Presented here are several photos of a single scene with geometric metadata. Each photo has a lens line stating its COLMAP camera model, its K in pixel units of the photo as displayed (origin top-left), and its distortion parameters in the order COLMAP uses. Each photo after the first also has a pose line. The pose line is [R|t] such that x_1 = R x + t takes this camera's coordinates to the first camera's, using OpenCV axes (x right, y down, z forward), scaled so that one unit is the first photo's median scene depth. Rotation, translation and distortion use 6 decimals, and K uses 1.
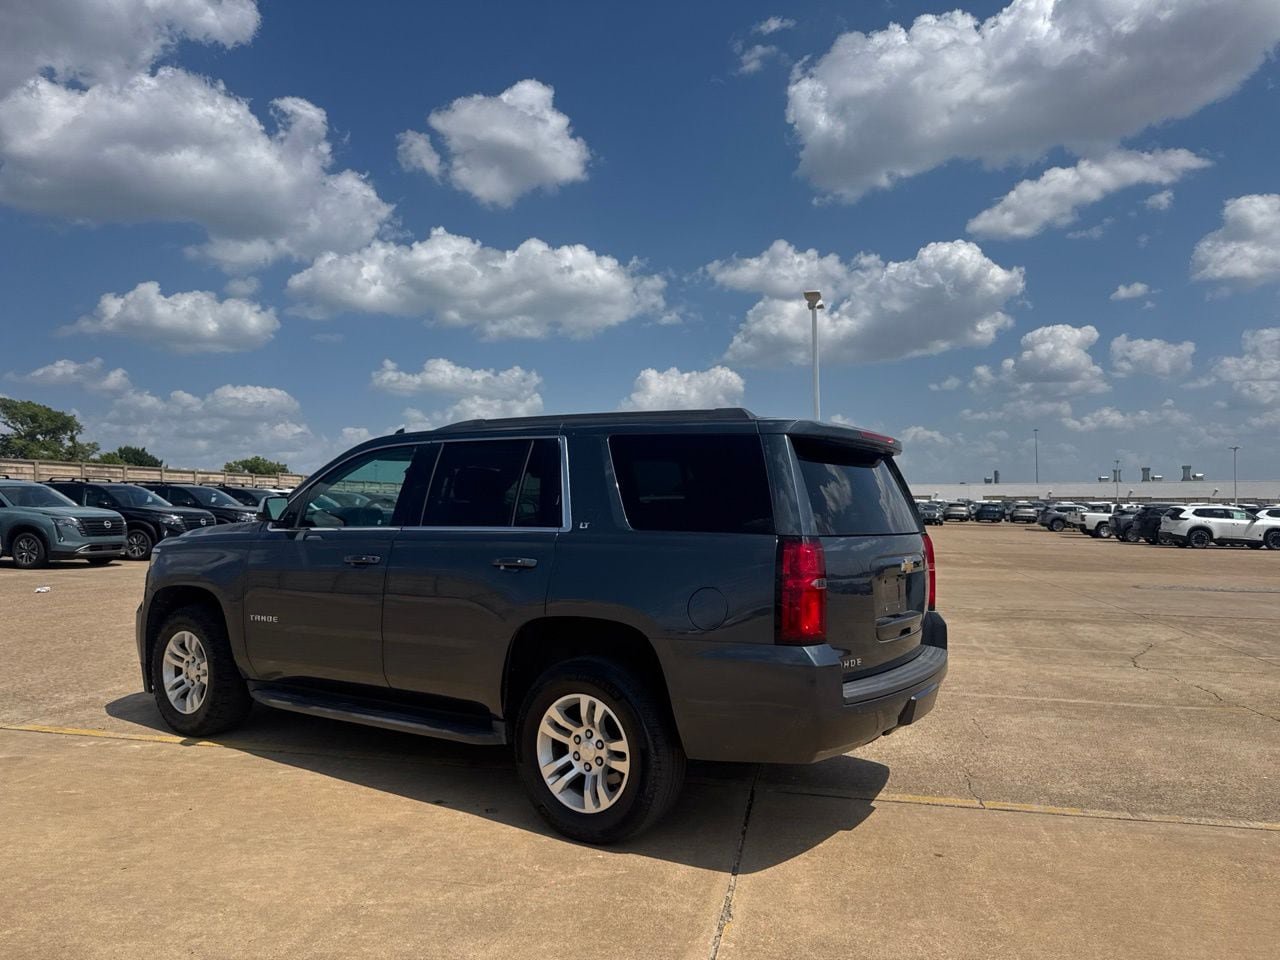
lens RADIAL K [[901.8, 0, 638.3], [0, 901.8, 494.3], [0, 0, 1]] dist [0.042651, -0.056923]
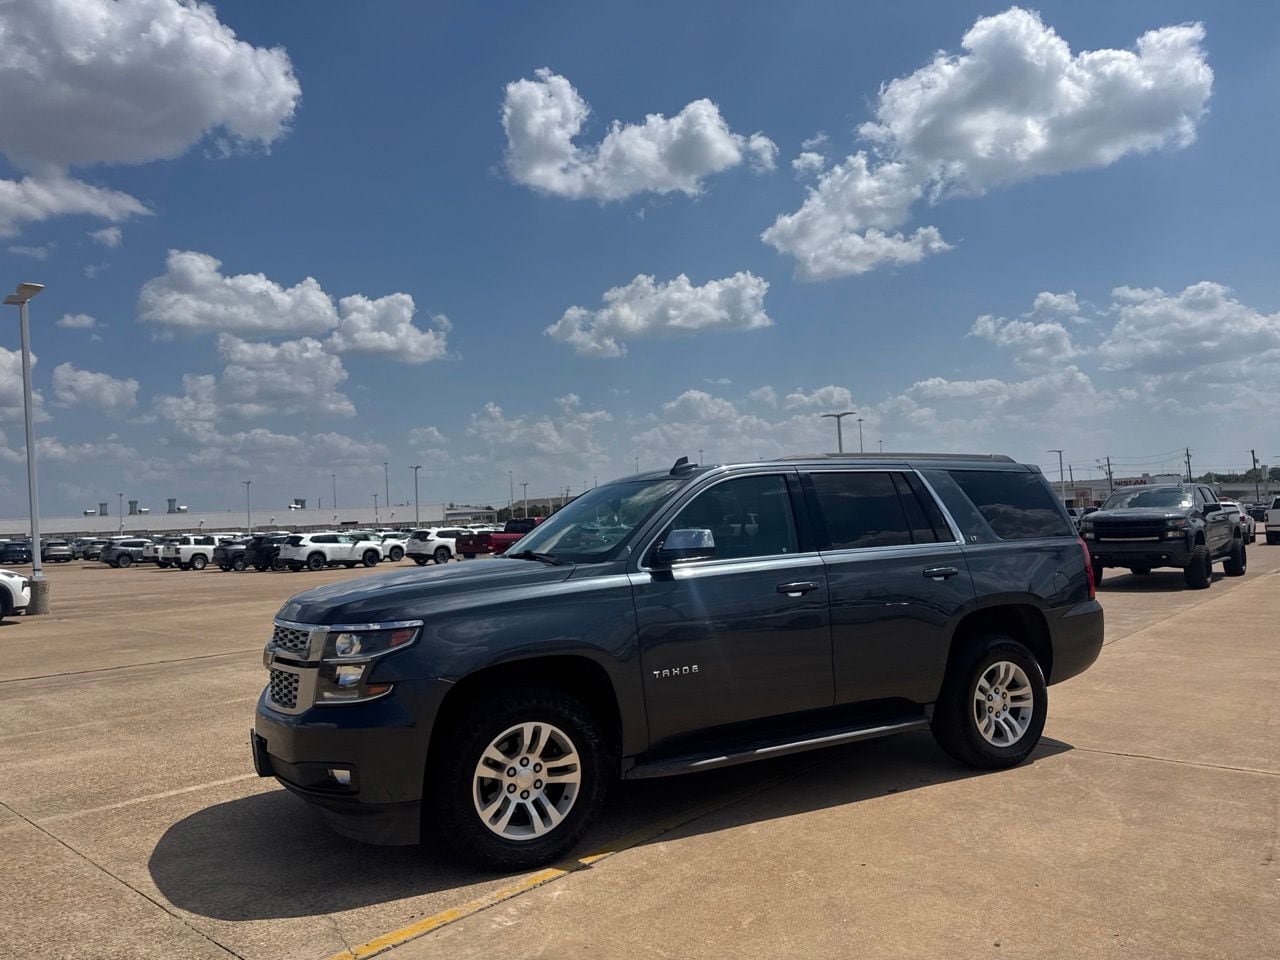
lens RADIAL K [[901.8, 0, 640.7], [0, 901.8, 480.6], [0, 0, 1]] dist [0.042651, -0.056923]
pose [[0.495248, 0.016687, 0.868591, -0.132263], [0.028496, 0.998965, -0.035440, -0.001622], [-0.868284, 0.042303, 0.494260, 0.055432]]
